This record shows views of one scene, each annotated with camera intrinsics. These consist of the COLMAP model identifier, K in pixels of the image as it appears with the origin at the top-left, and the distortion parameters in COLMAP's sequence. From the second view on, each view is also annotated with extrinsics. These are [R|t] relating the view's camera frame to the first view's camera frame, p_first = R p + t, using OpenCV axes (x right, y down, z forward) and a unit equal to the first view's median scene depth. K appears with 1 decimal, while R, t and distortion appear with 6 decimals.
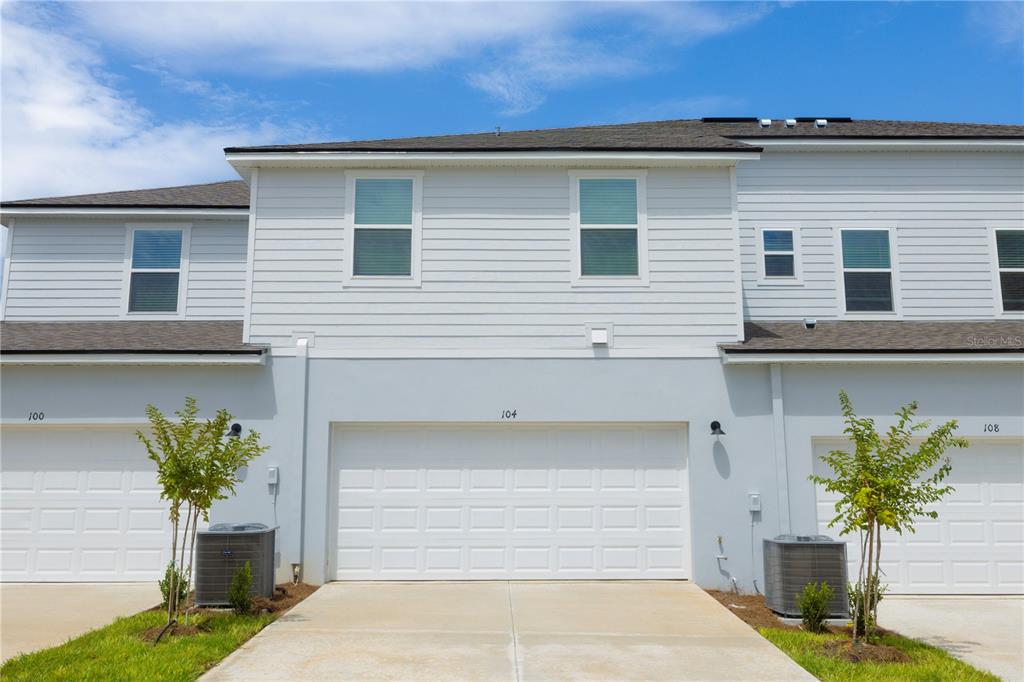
lens RADIAL K [[871.7, 0, 512.0], [0, 871.7, 341.0], [0, 0, 1]] dist [0.010810, 0.002784]
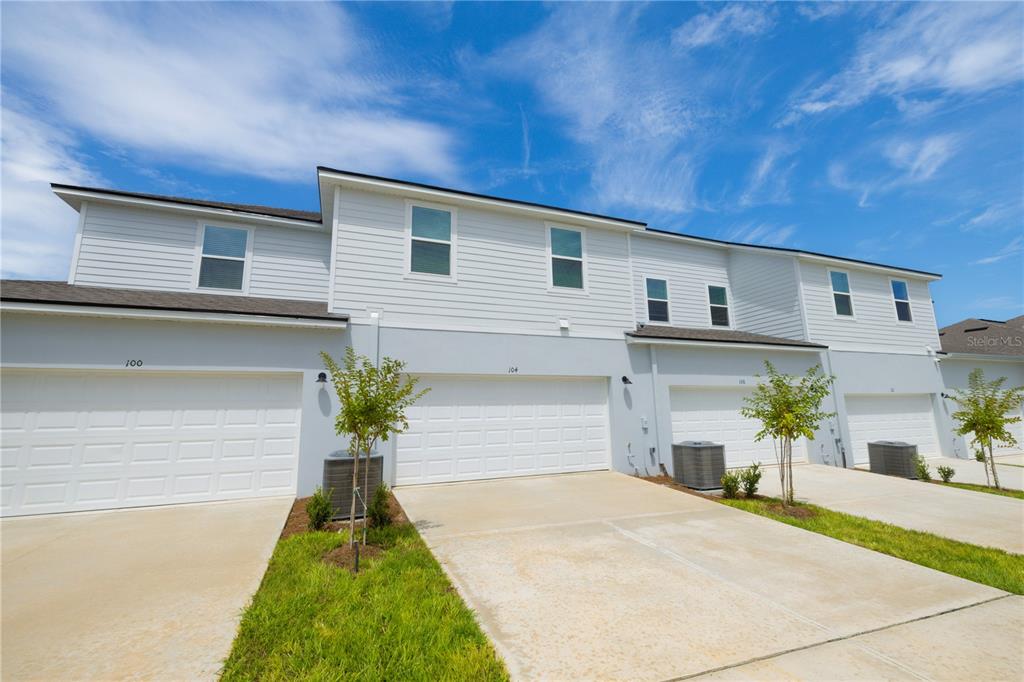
lens RADIAL K [[433.9, 0, 511.9], [0, 433.9, 338.2], [0, 0, 1]] dist [0.012621, 0.000009]
pose [[0.932461, 0.046547, 0.358259, -0.280969], [-0.043764, 0.998916, -0.015876, 0.039303], [-0.358609, -0.000875, 0.933487, 0.274219]]
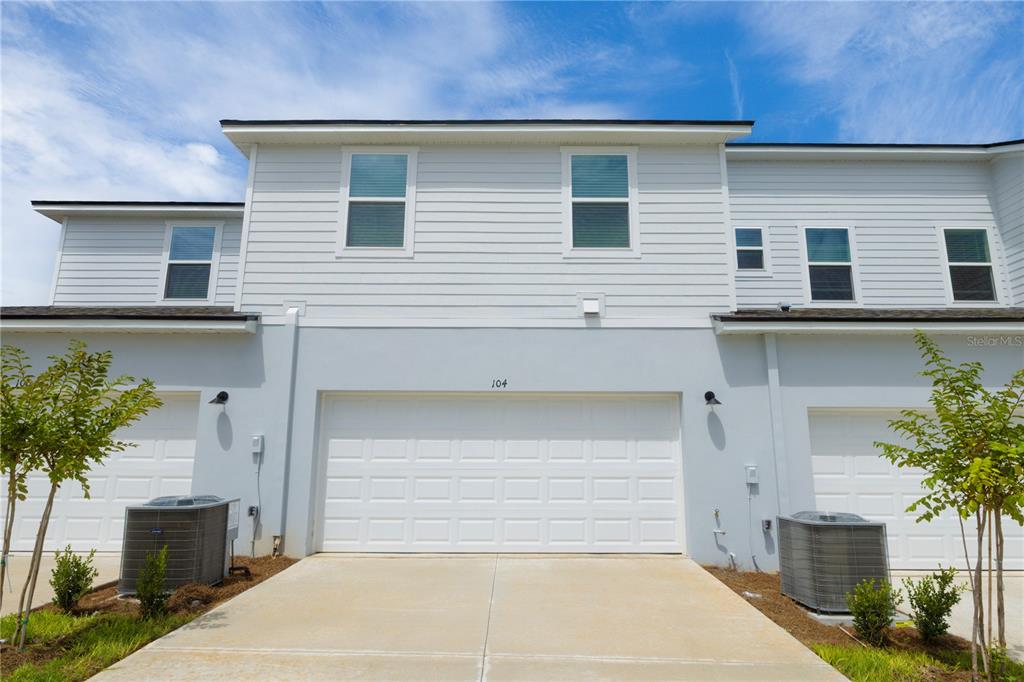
lens RADIAL K [[530.7, 0, 519.1], [0, 530.7, 365.7], [0, 0, 1]] dist [-0.000137, 0.000139]
pose [[0.999948, 0.003946, -0.009429, 0.023995], [-0.004033, 0.999949, -0.009267, 0.068239], [0.009392, 0.009304, 0.999913, 0.394469]]
